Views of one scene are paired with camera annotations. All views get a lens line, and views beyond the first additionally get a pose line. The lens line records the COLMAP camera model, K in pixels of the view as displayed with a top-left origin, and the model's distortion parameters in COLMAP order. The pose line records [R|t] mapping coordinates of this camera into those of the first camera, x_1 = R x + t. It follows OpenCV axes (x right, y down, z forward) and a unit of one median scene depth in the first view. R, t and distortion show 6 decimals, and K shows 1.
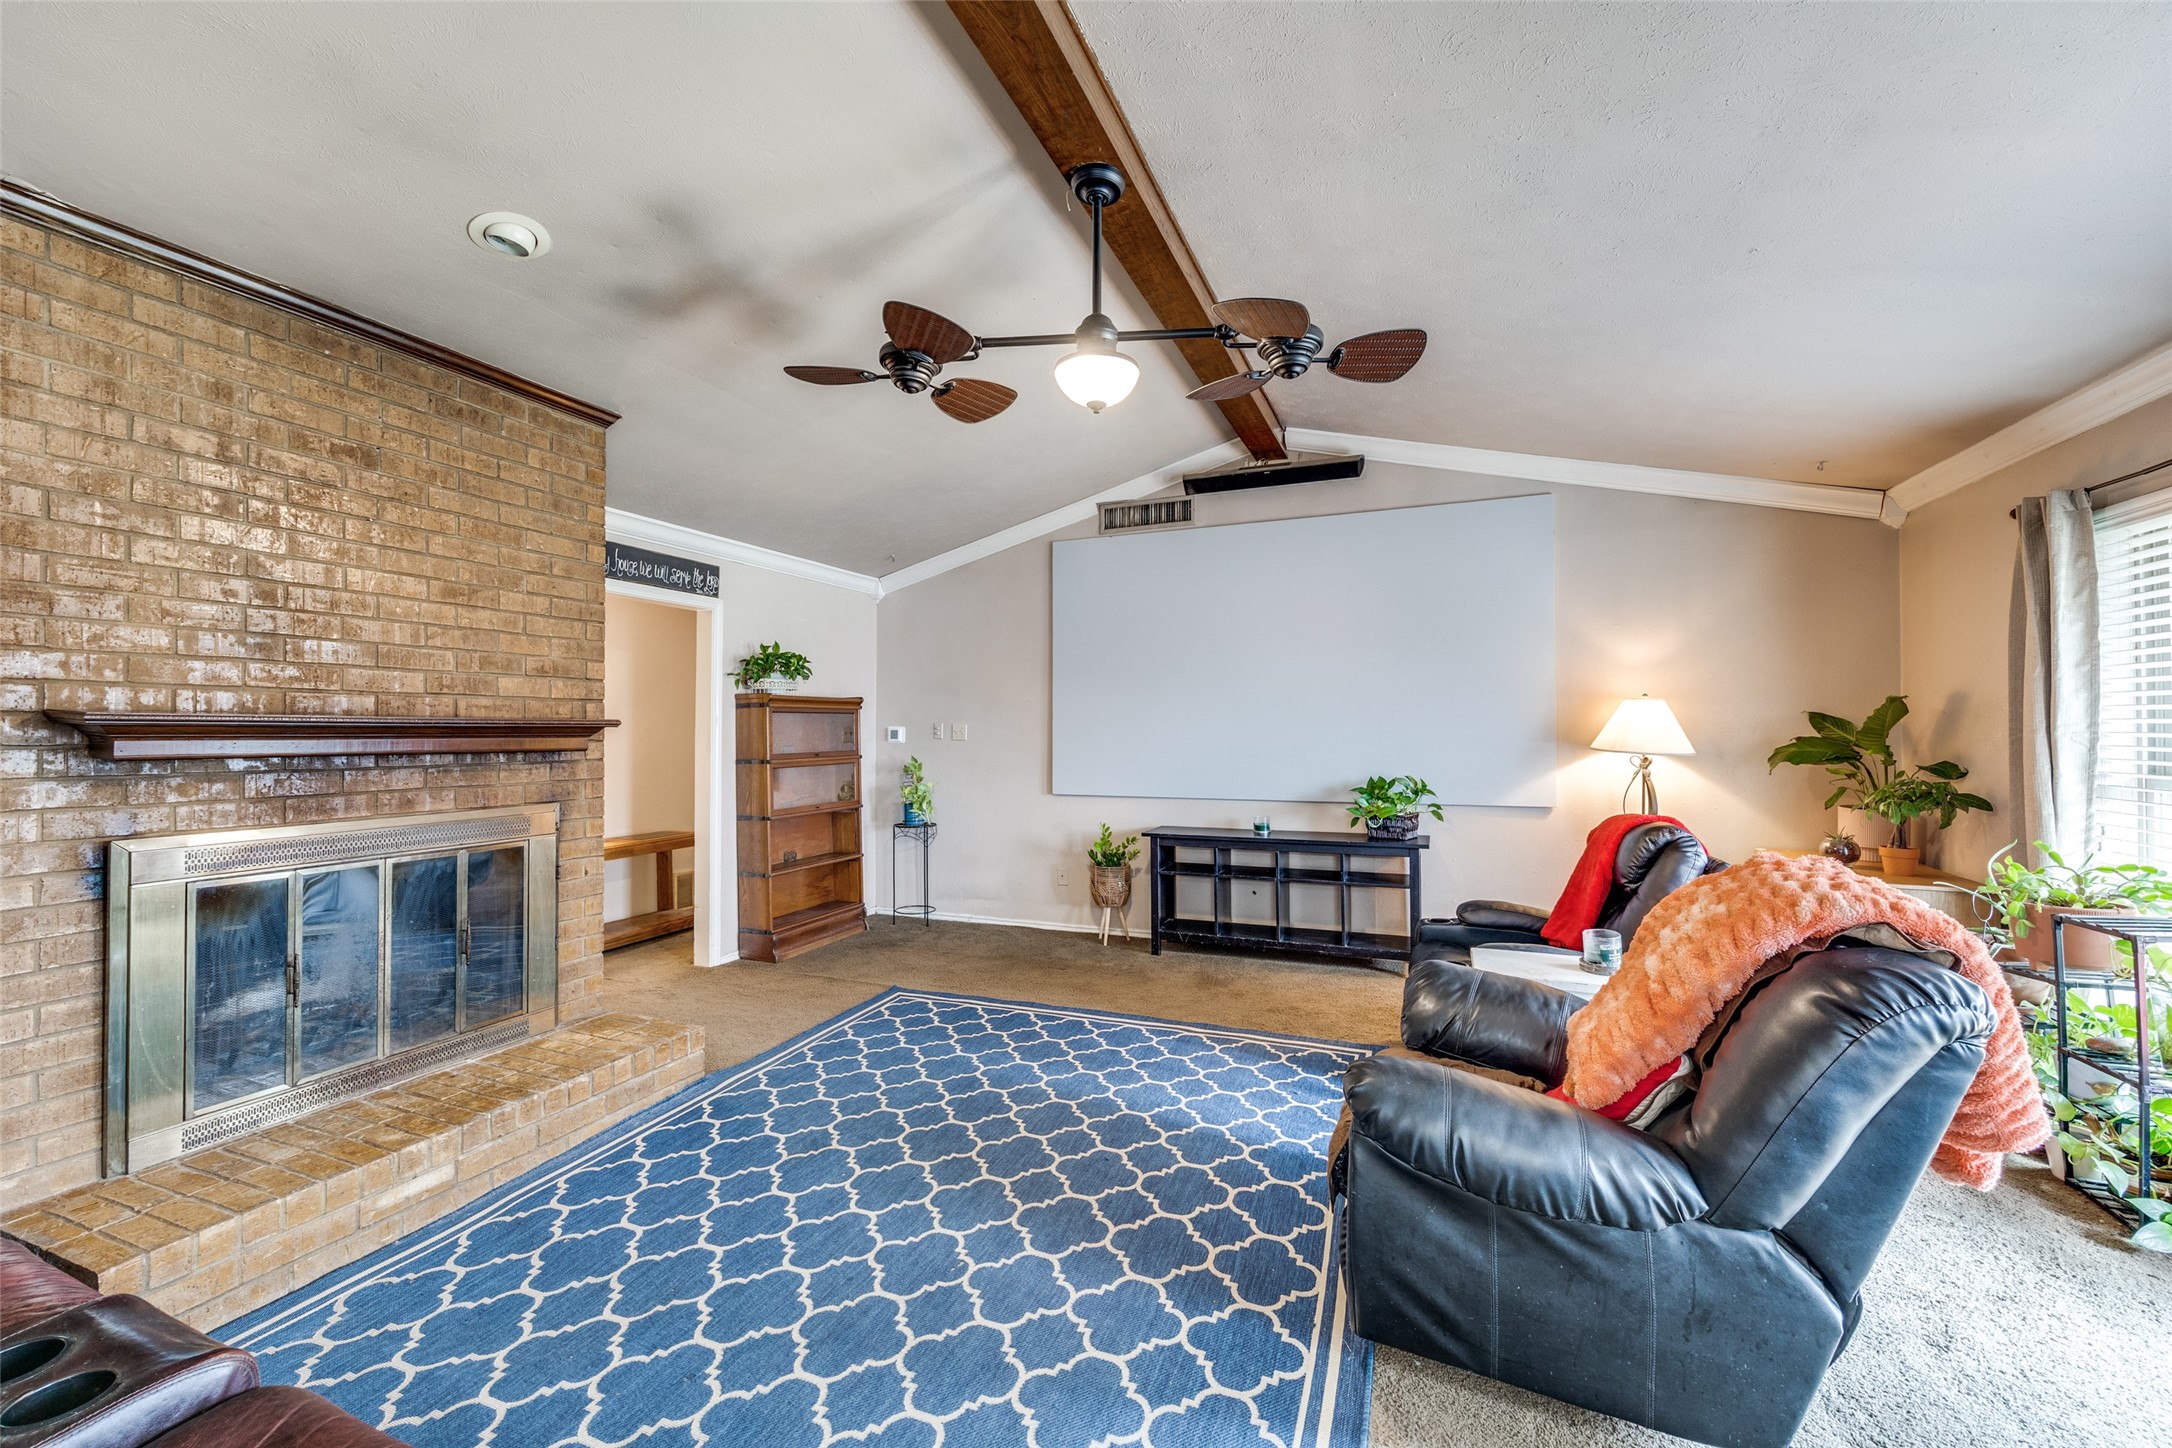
lens RADIAL K [[856.4, 0, 1102.8], [0, 856.4, 708.5], [0, 0, 1]] dist [-0.000991, -0.000158]
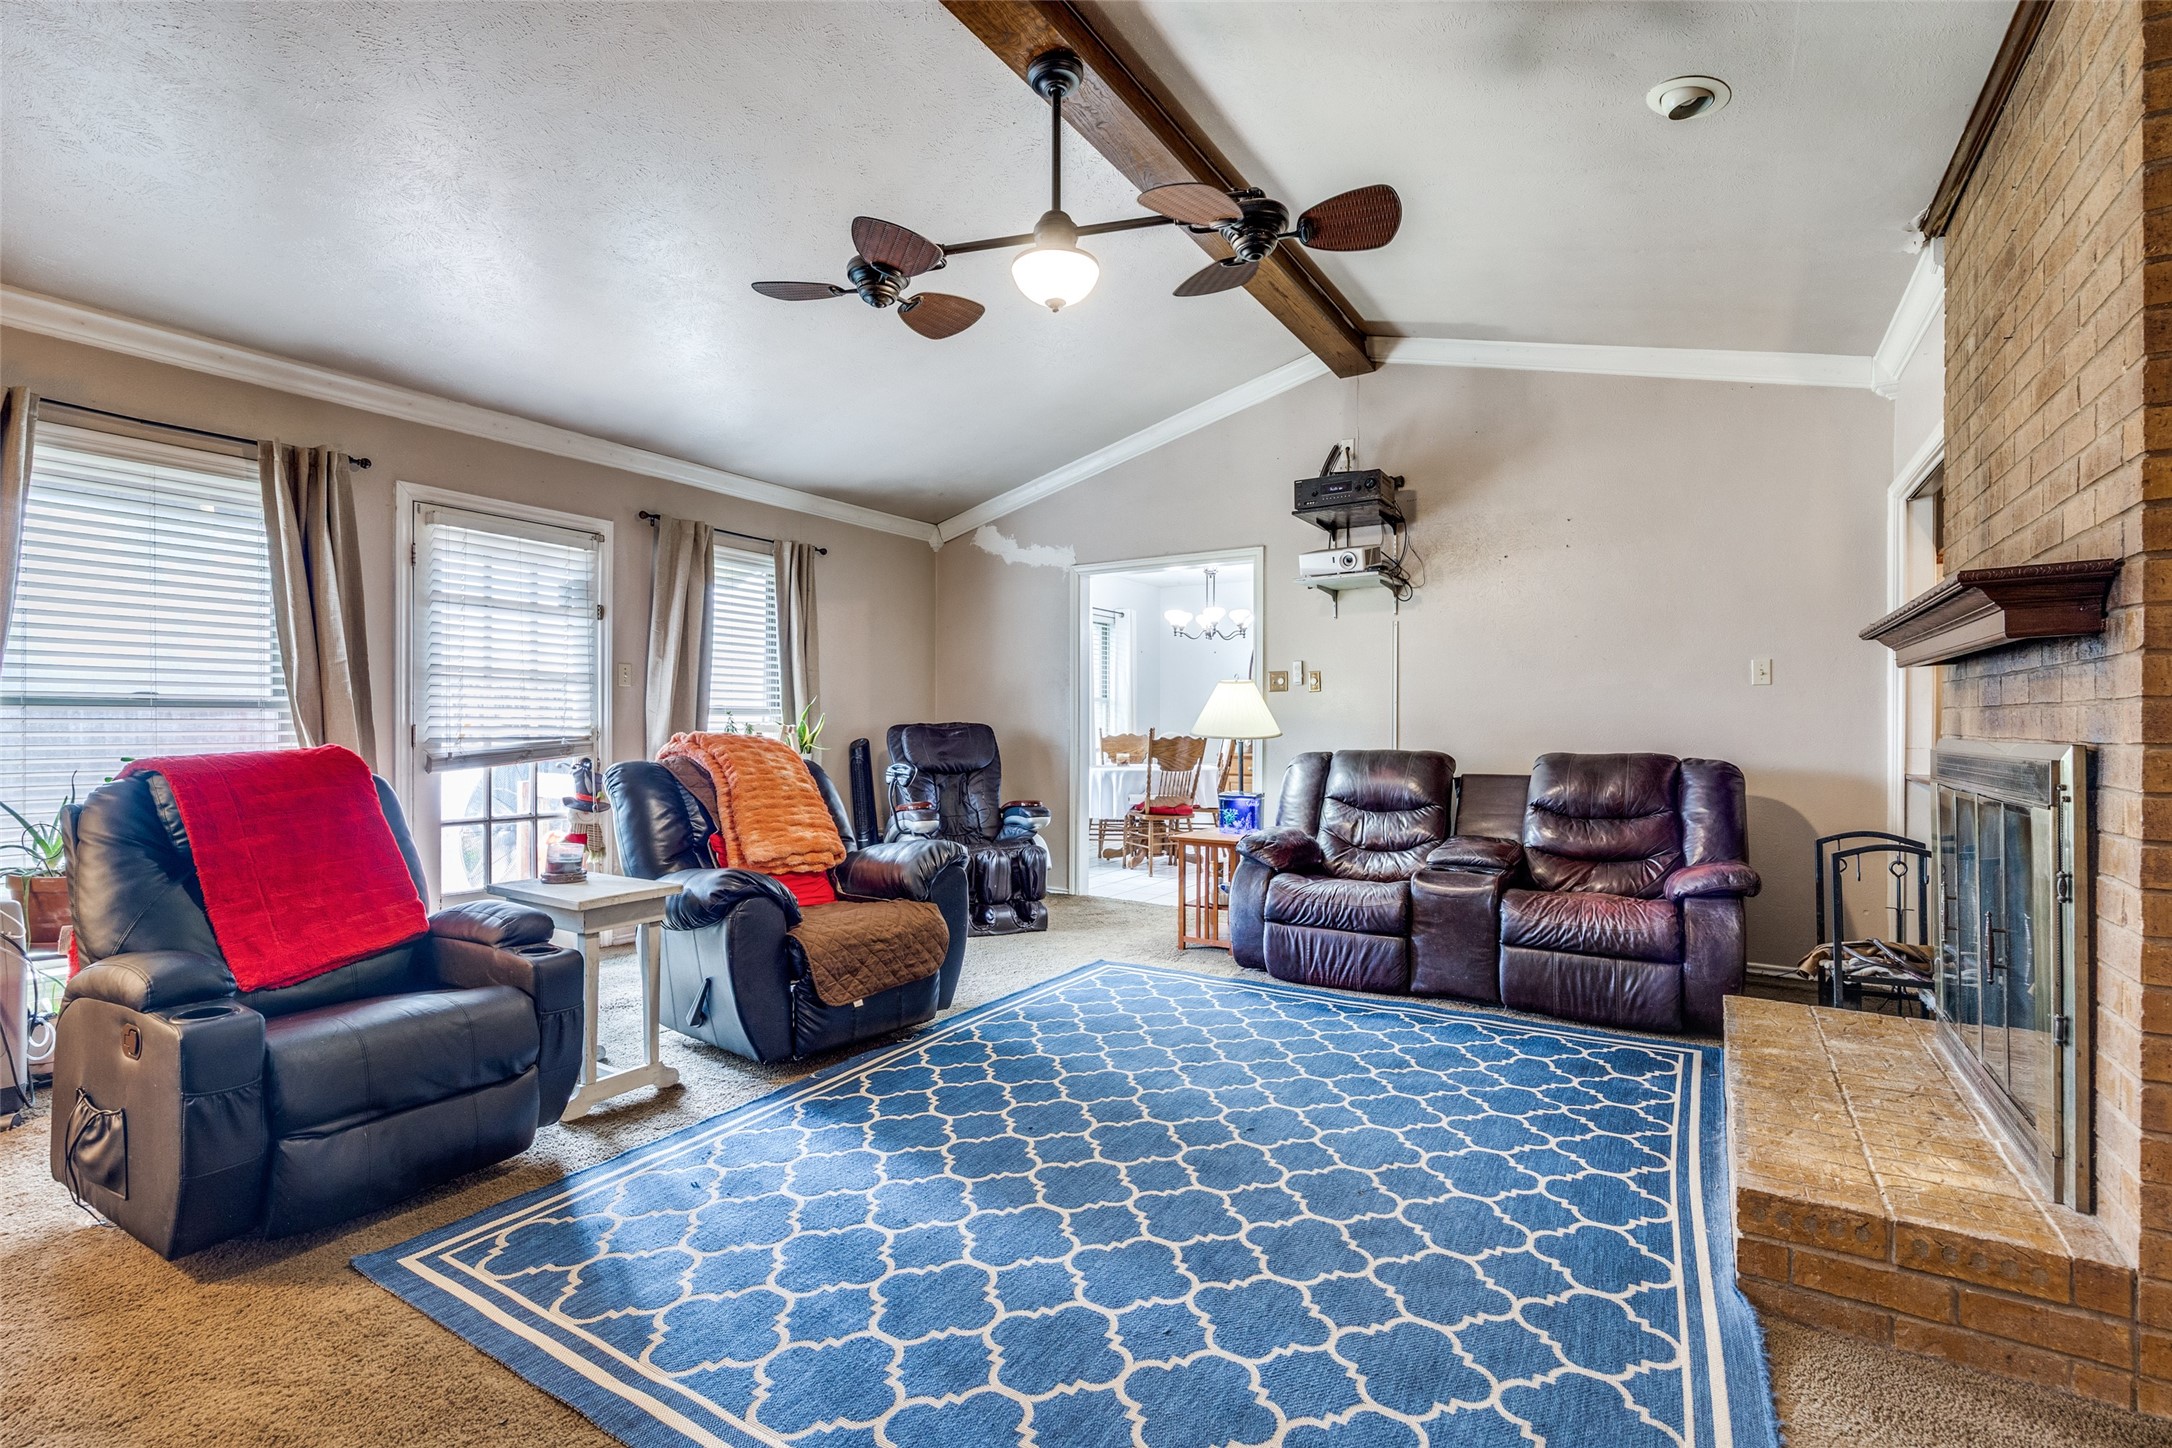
lens RADIAL K [[982.0, 0, 1077.9], [0, 982.0, 704.0], [0, 0, 1]] dist [-0.003966, 0.000233]
pose [[-0.980338, 0.002583, 0.197307, -0.237063], [-0.005894, 0.999085, -0.042365, 0.135874], [-0.197236, -0.042695, -0.979426, 1.962242]]
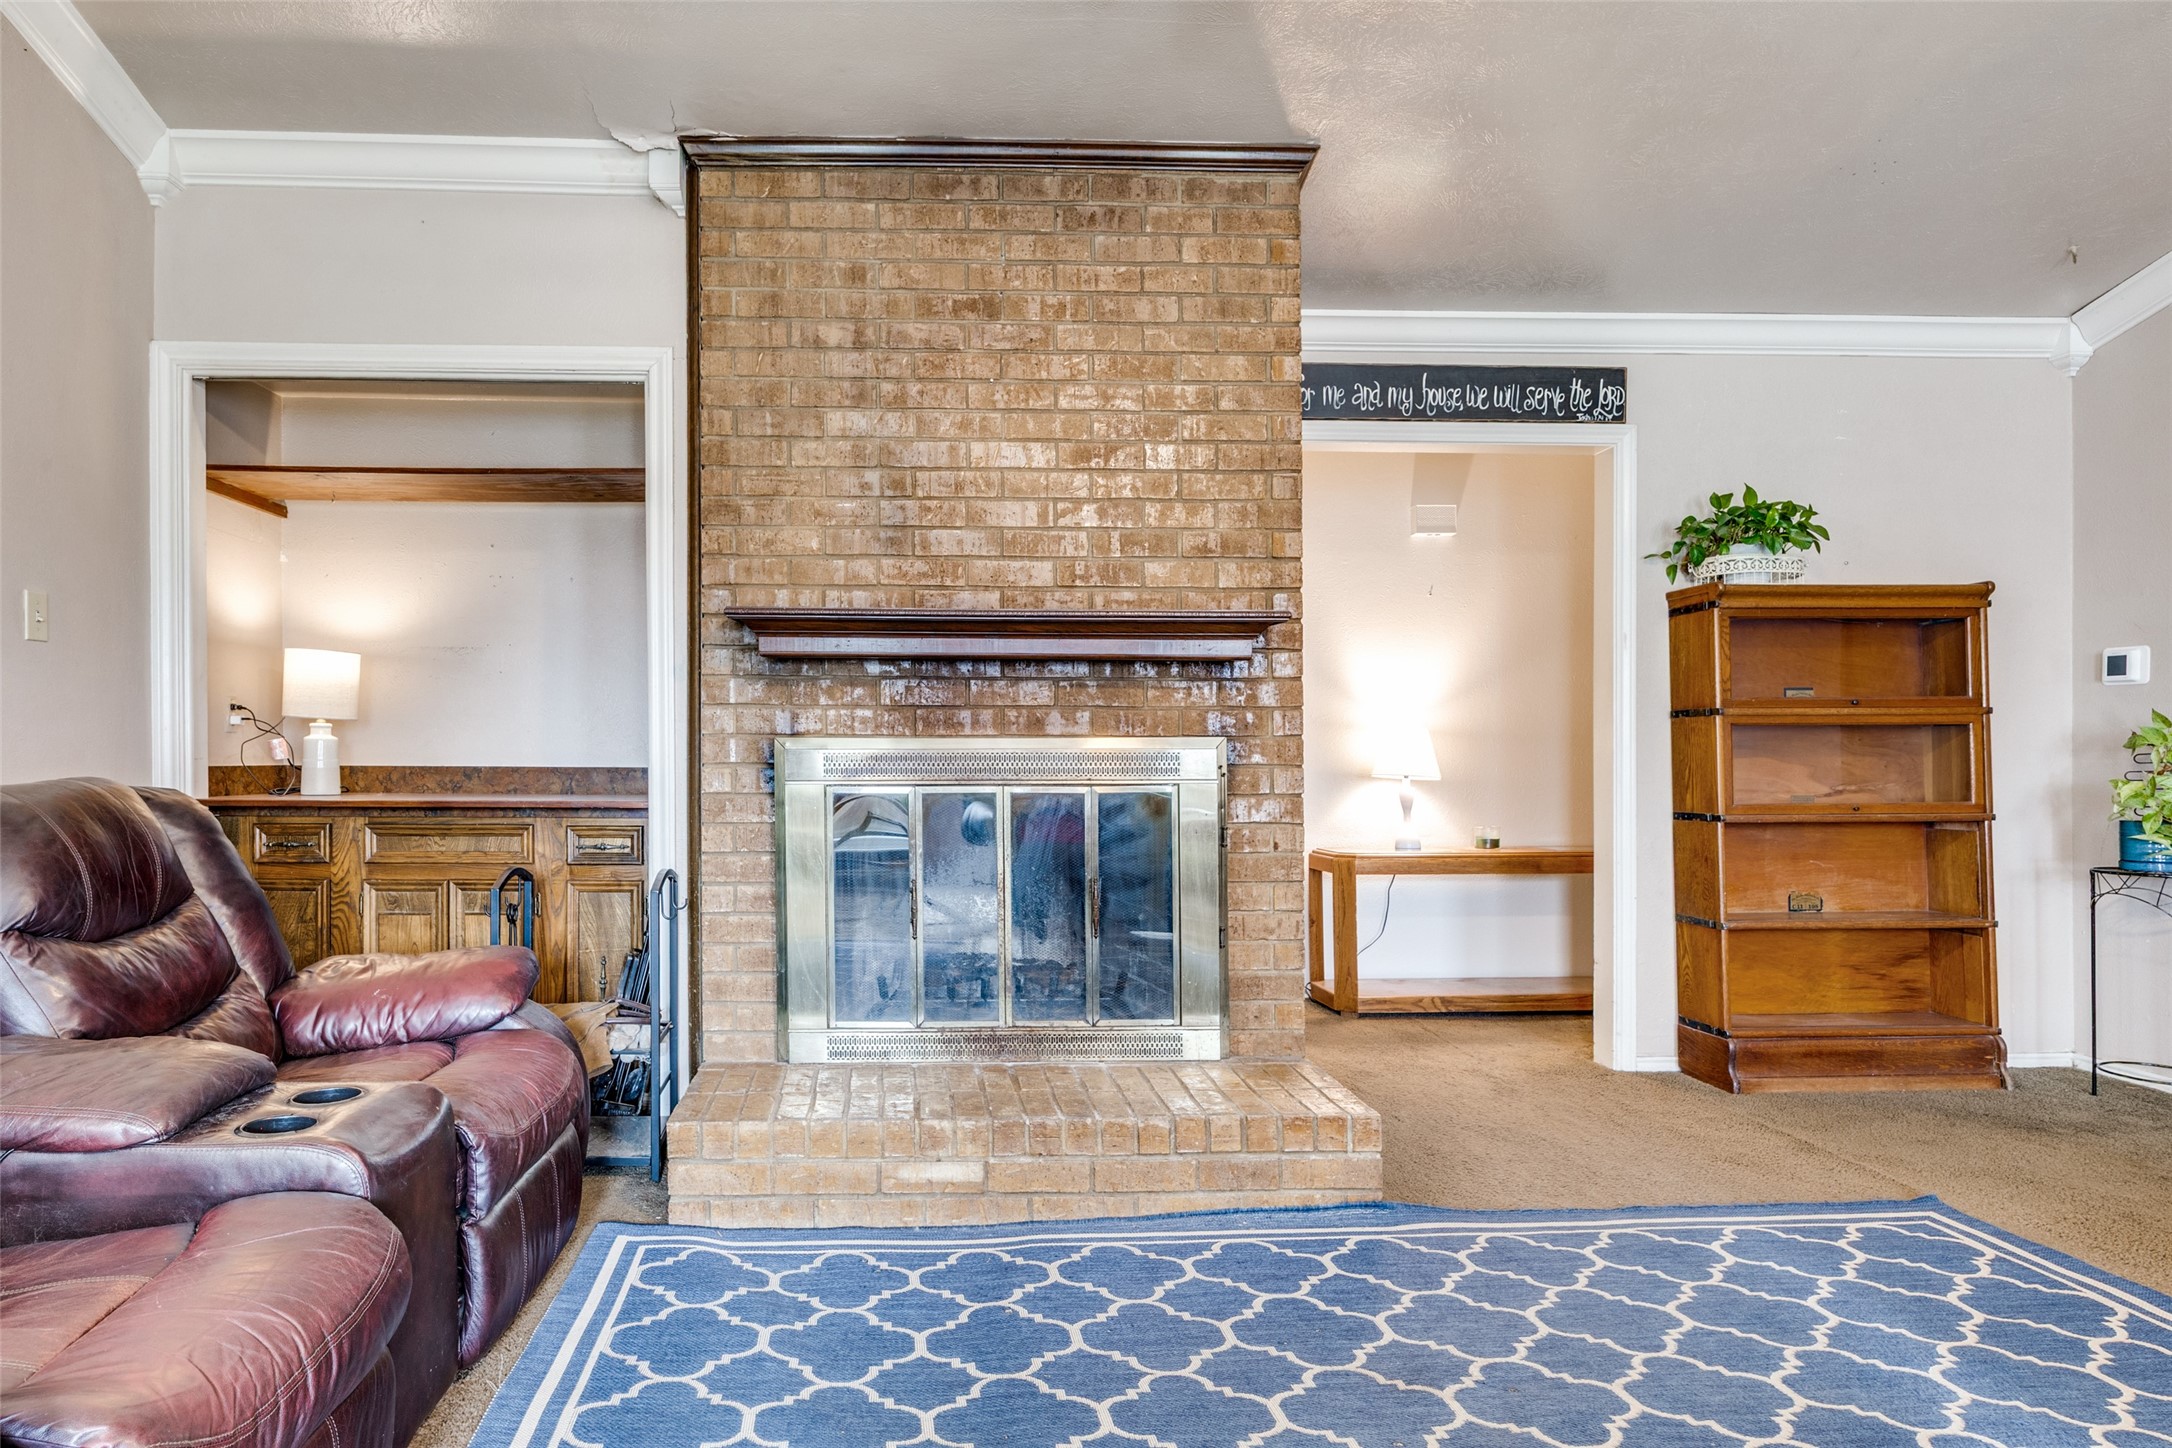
lens RADIAL K [[1264.5, 0, 939.4], [0, 1264.5, 742.8], [0, 0, 1]] dist [-0.003040, 0.000772]
pose [[0.392417, -0.004376, -0.919777, 0.254515], [0.020676, 0.999778, 0.004065, 0.125896], [0.919555, -0.020612, 0.392421, 0.459676]]
